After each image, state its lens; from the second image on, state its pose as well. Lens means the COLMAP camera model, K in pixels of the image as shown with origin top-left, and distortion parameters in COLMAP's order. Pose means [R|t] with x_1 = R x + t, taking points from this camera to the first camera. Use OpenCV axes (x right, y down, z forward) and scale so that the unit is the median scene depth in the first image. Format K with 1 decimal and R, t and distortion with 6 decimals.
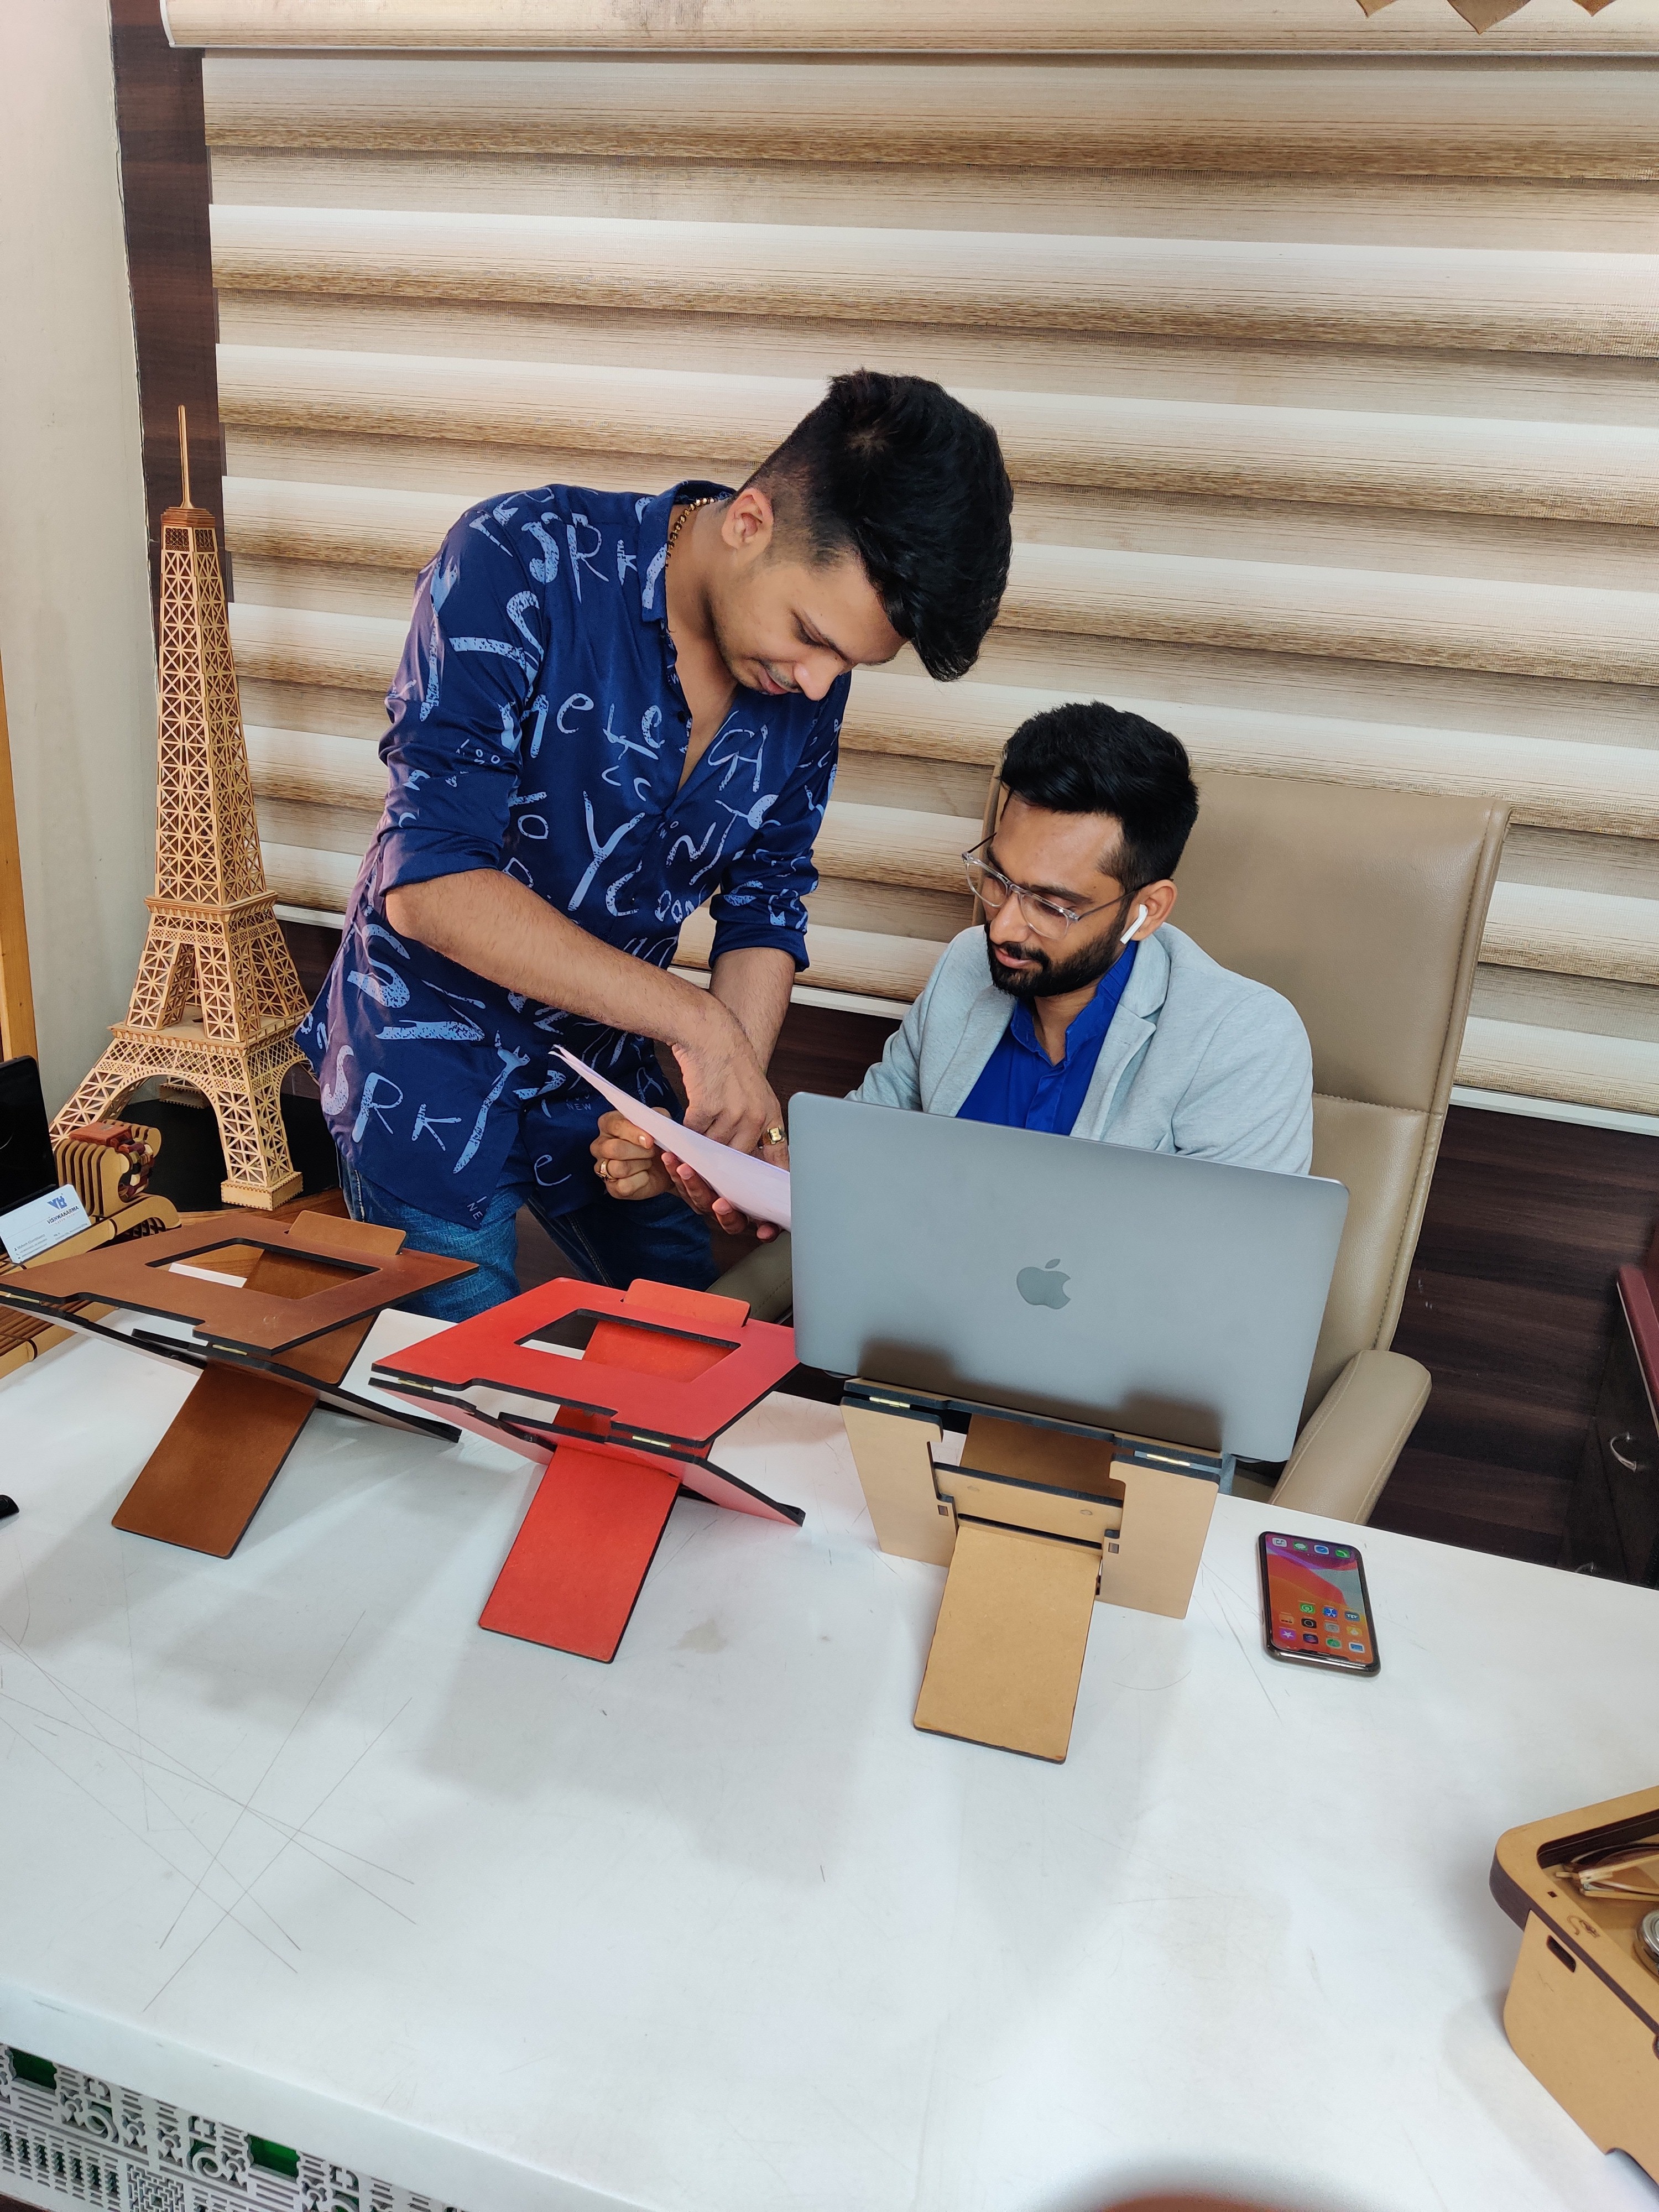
lens RADIAL K [[1771.0, 0, 848.6], [0, 1771.0, 1121.6], [0, 0, 1]] dist [-0.013548, -0.002114]
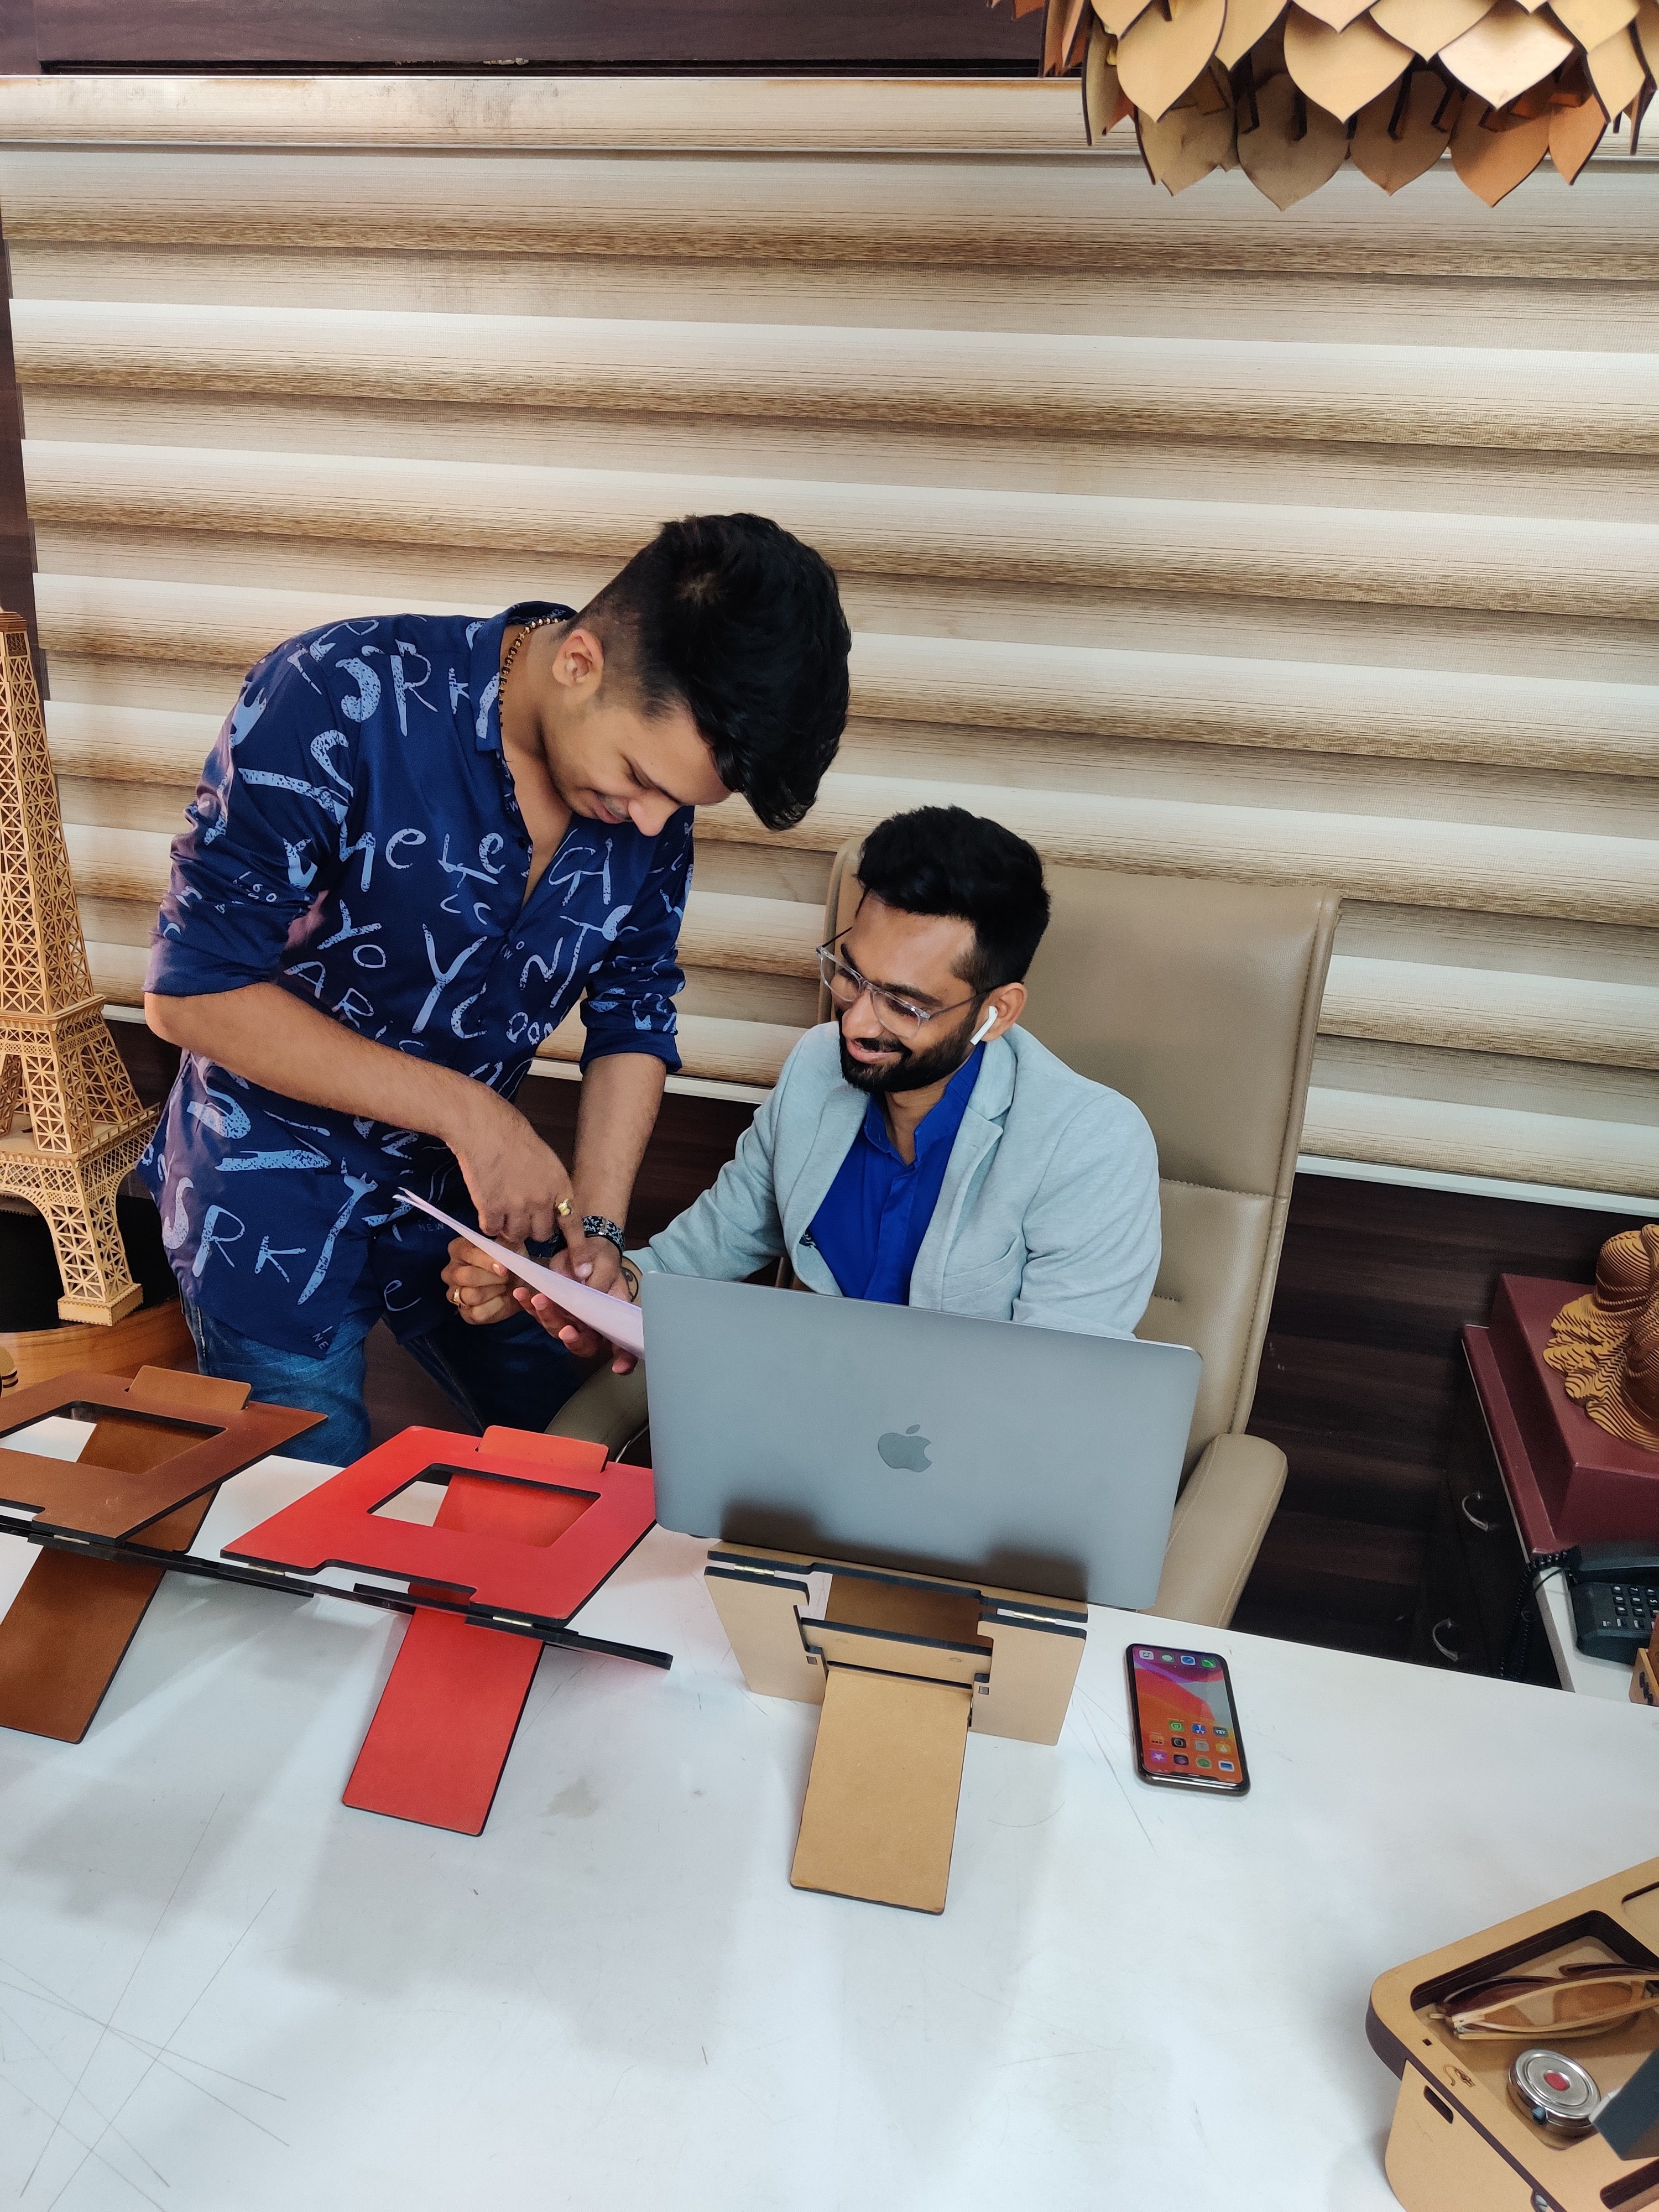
lens RADIAL K [[1771.0, 0, 805.2], [0, 1771.0, 1125.5], [0, 0, 1]] dist [-0.013548, -0.002114]
pose [[0.997442, -0.039050, 0.059879, 0.001329], [0.039511, 0.999198, -0.006544, -0.045656], [-0.059575, 0.008894, 0.998184, 0.003673]]
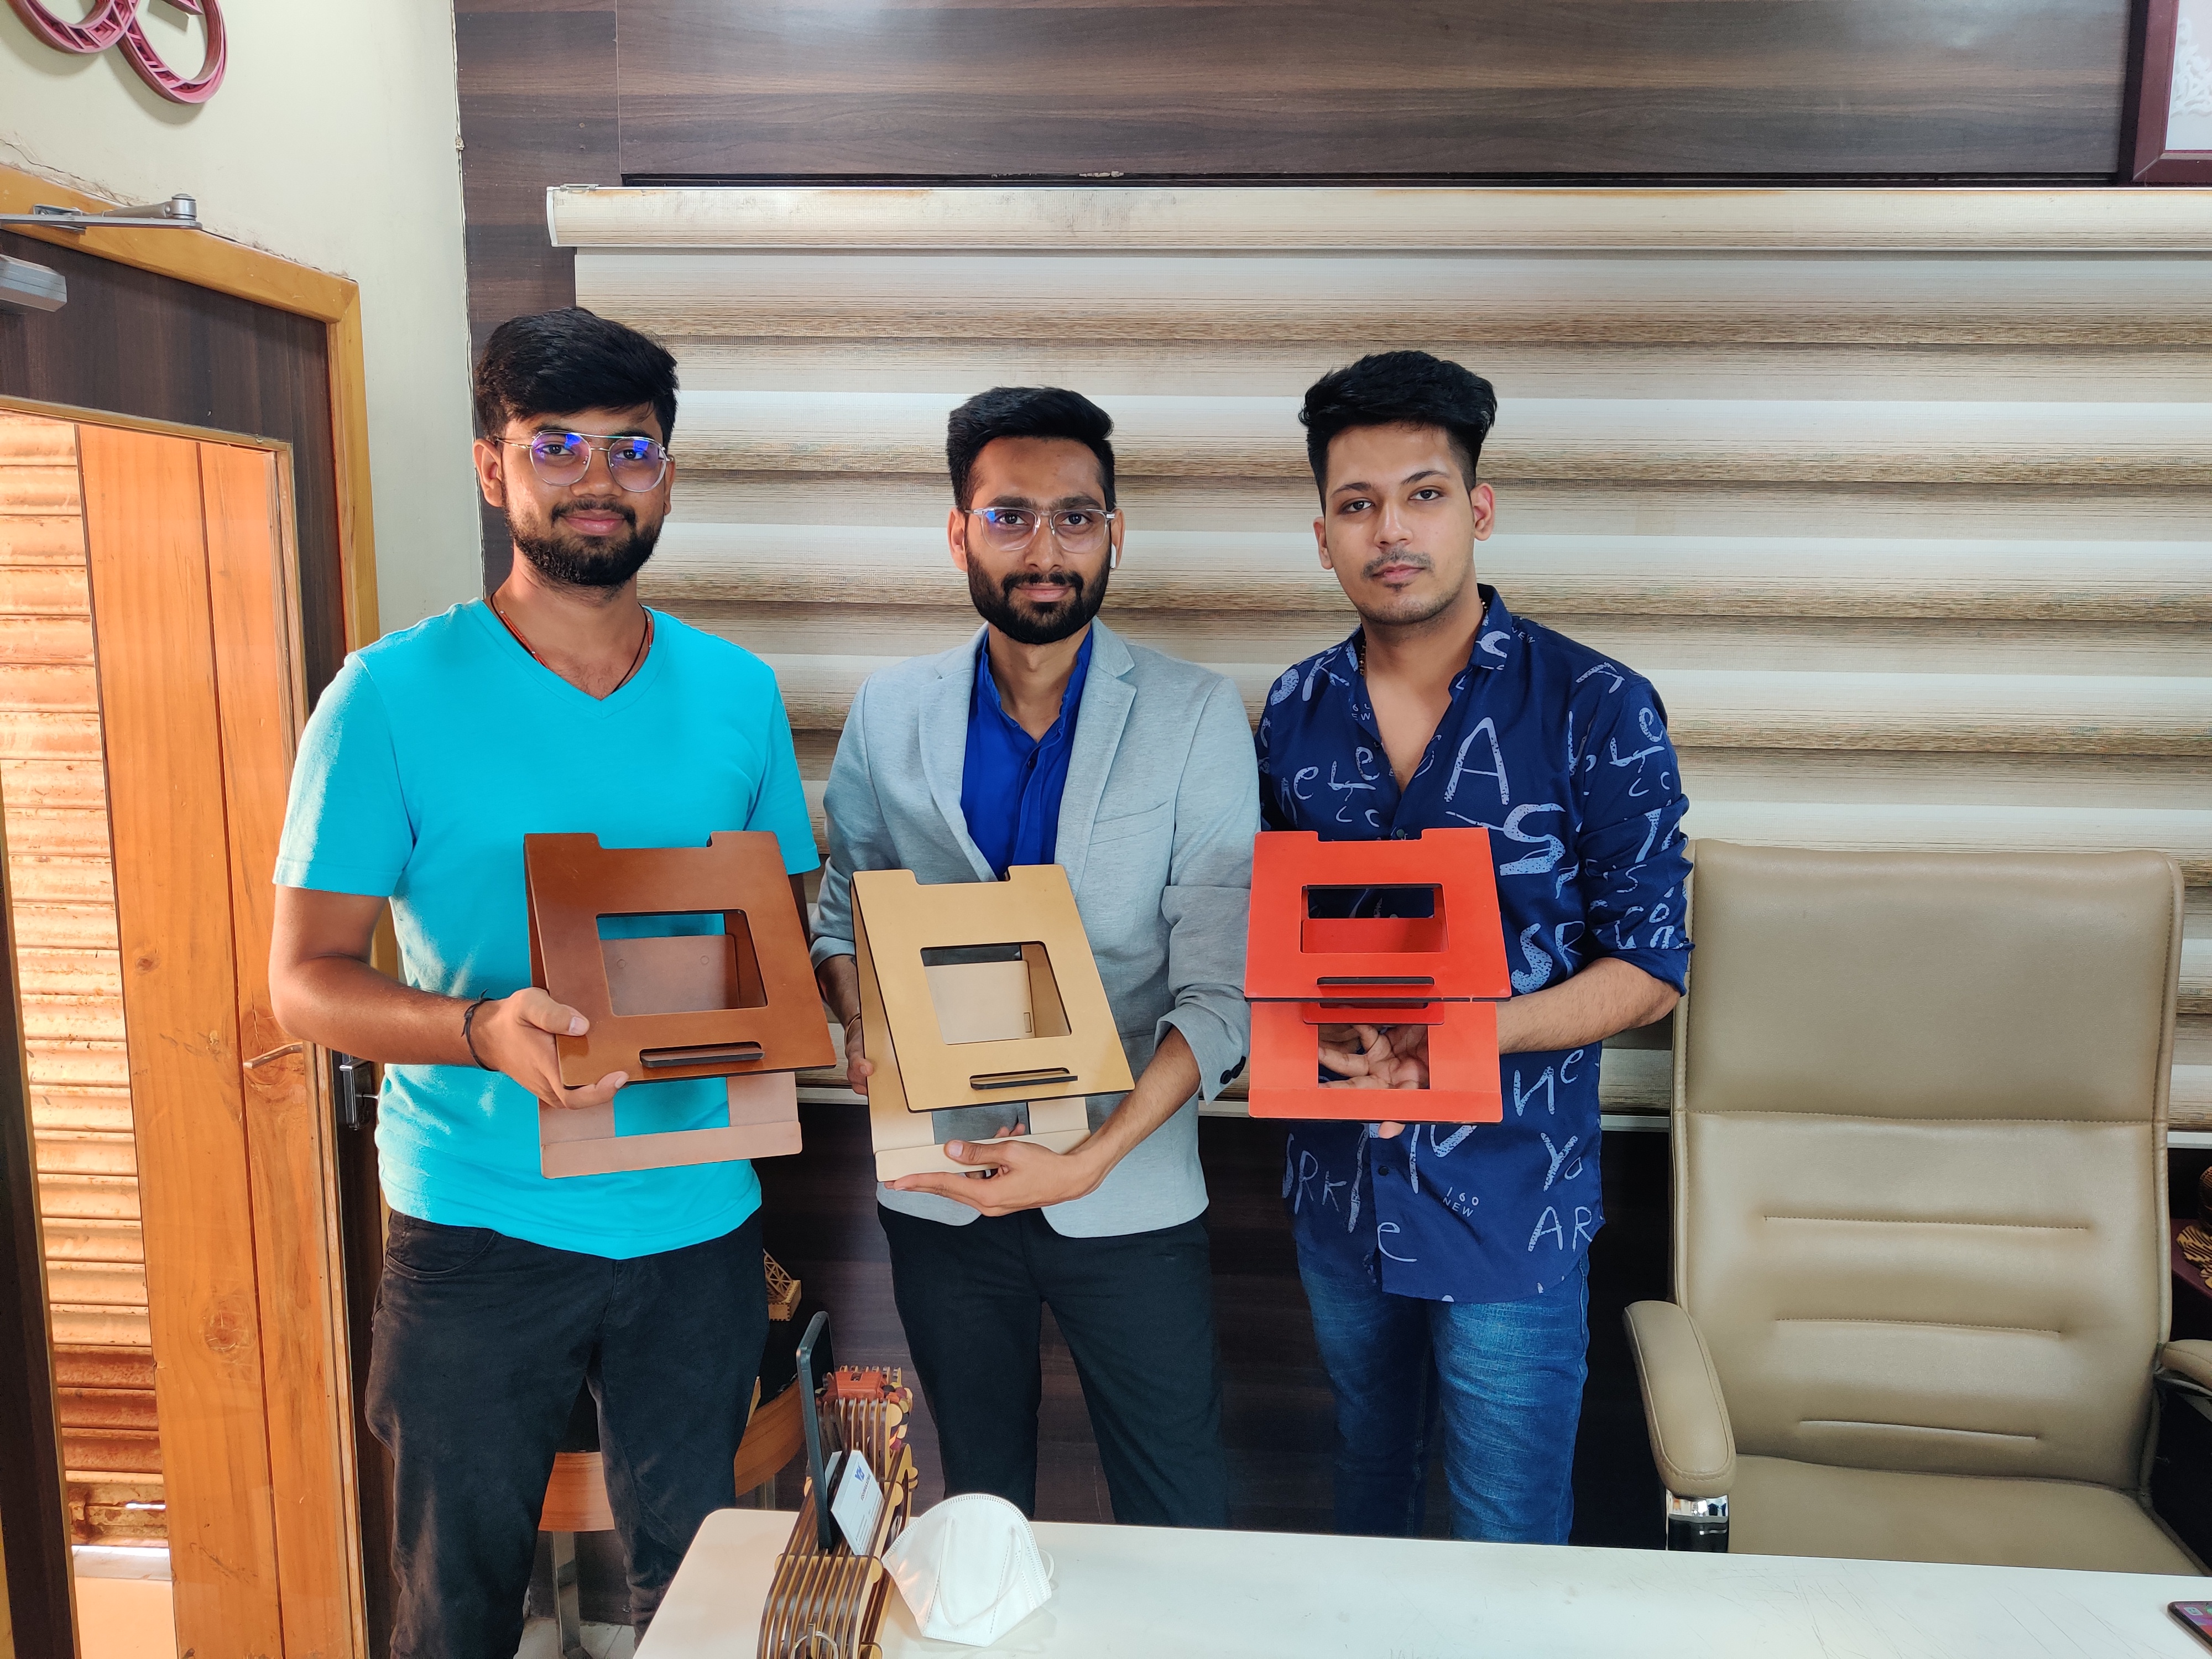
lens RADIAL K [[1771.0, 0, 1058.5], [0, 1771.0, 852.8], [0, 0, 1]] dist [-0.013548, -0.002114]
pose [[0.969708, -0.095009, 0.225033, -0.413312], [0.132877, 0.978199, -0.159595, -0.083825], [-0.204964, 0.184662, 0.961192, 0.042324]]
